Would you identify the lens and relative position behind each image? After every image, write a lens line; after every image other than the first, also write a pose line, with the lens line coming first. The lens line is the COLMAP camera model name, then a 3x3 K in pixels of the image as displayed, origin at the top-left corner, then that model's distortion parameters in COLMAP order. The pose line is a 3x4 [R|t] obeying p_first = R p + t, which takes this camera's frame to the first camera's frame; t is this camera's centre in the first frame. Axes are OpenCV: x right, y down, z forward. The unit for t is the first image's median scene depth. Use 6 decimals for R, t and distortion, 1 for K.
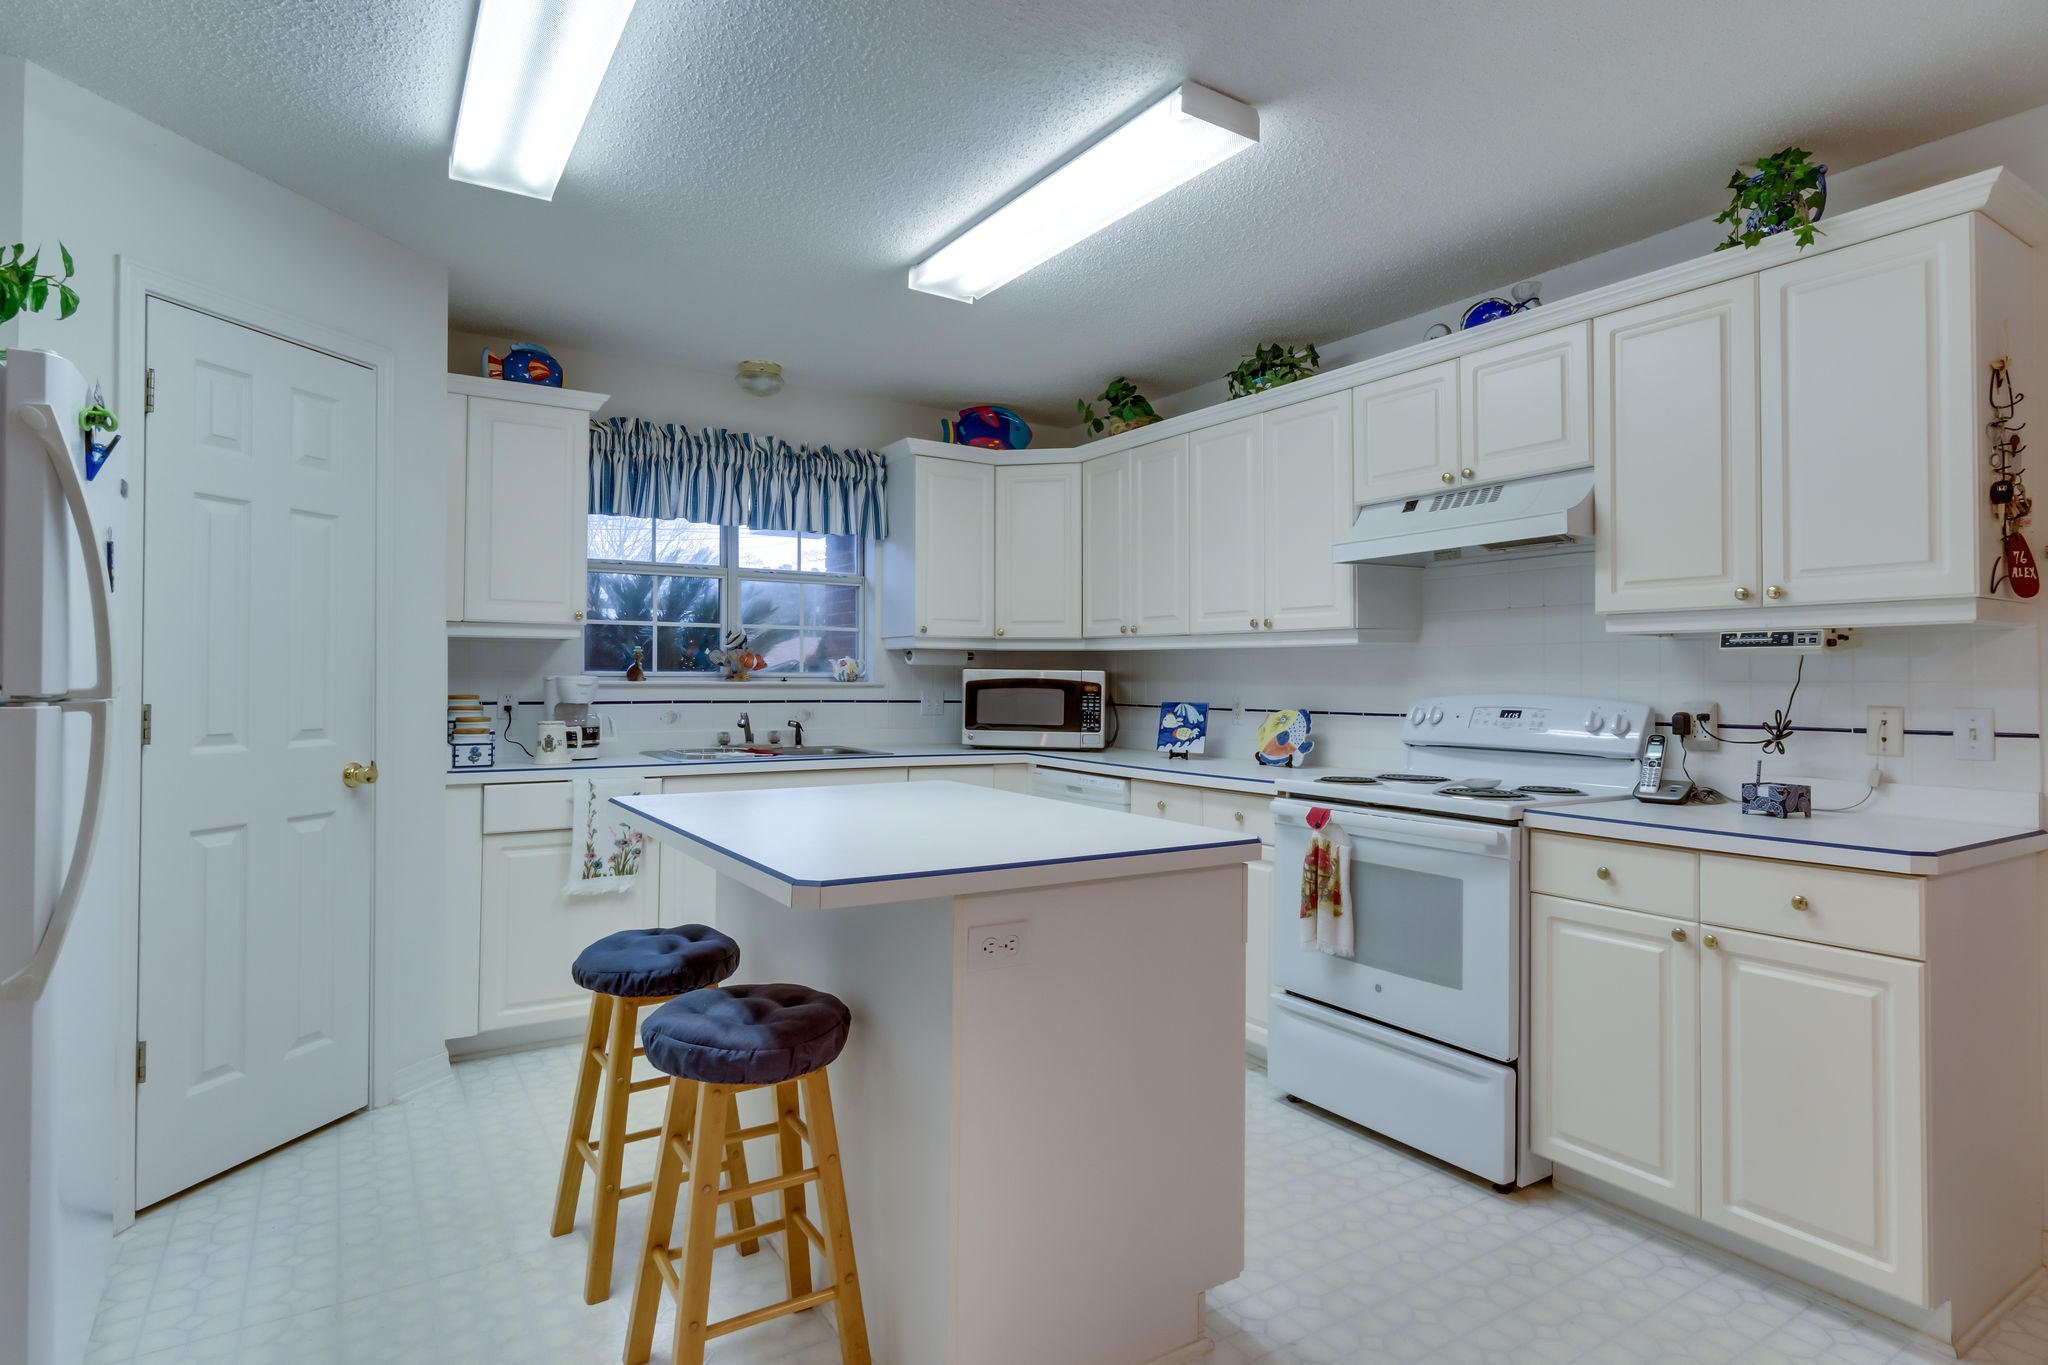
lens RADIAL K [[1081.8, 0, 1024.2], [0, 1081.8, 654.6], [0, 0, 1]] dist [-0.000689, 0.000194]
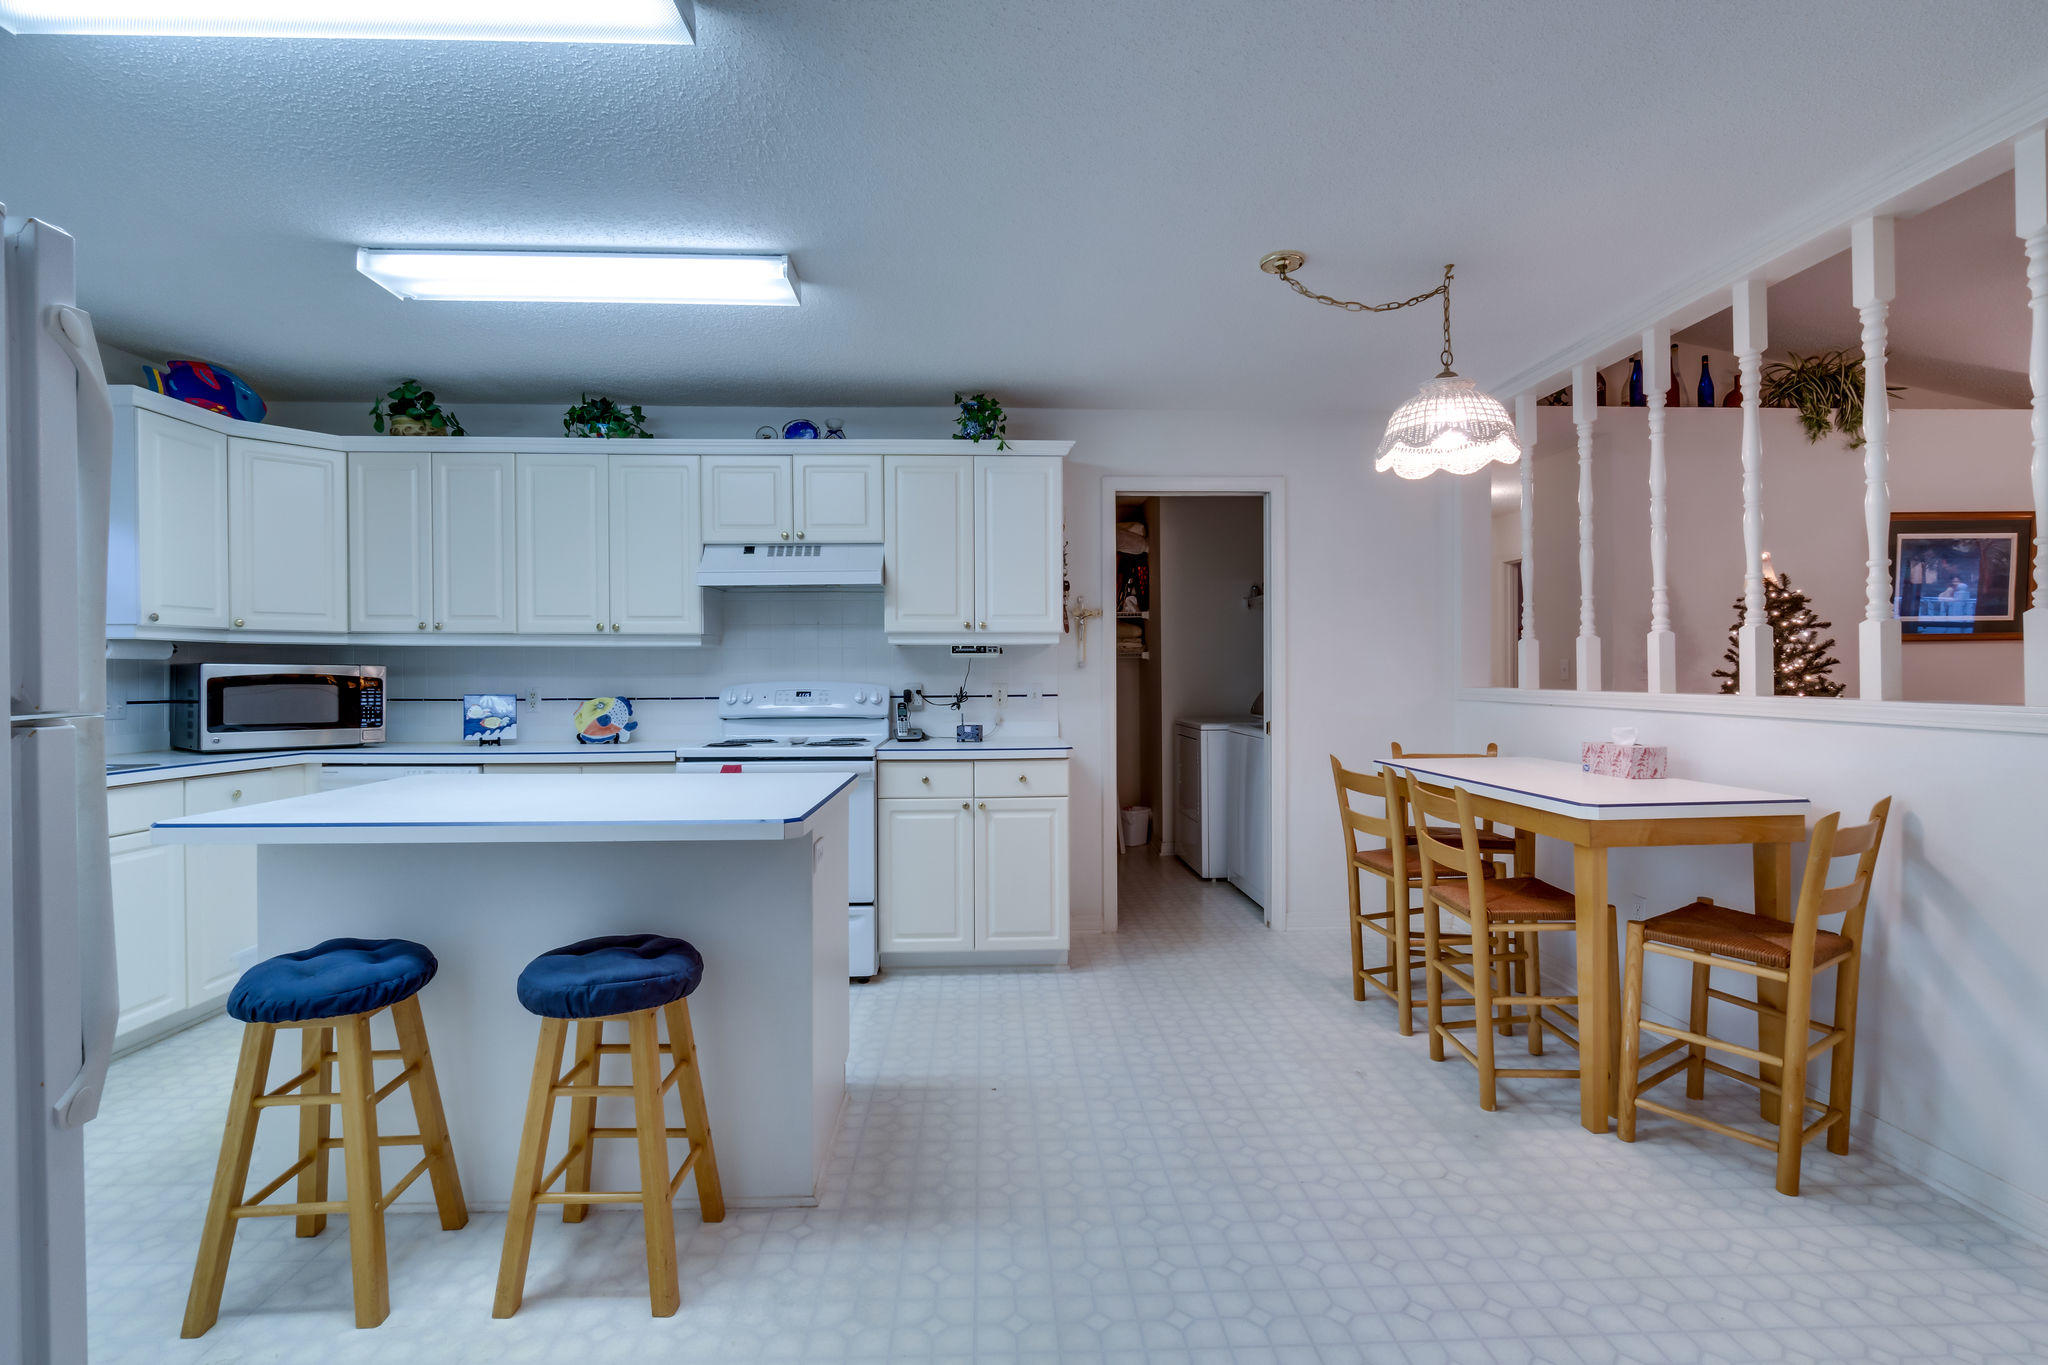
lens RADIAL K [[929.6, 0, 1023.1], [0, 929.6, 673.6], [0, 0, 1]] dist [-0.001905, -0.000169]
pose [[0.511031, -0.008219, 0.859523, -0.485995], [-0.013080, 0.999764, 0.017336, -0.000793], [-0.859463, -0.020102, 0.510803, 0.059487]]
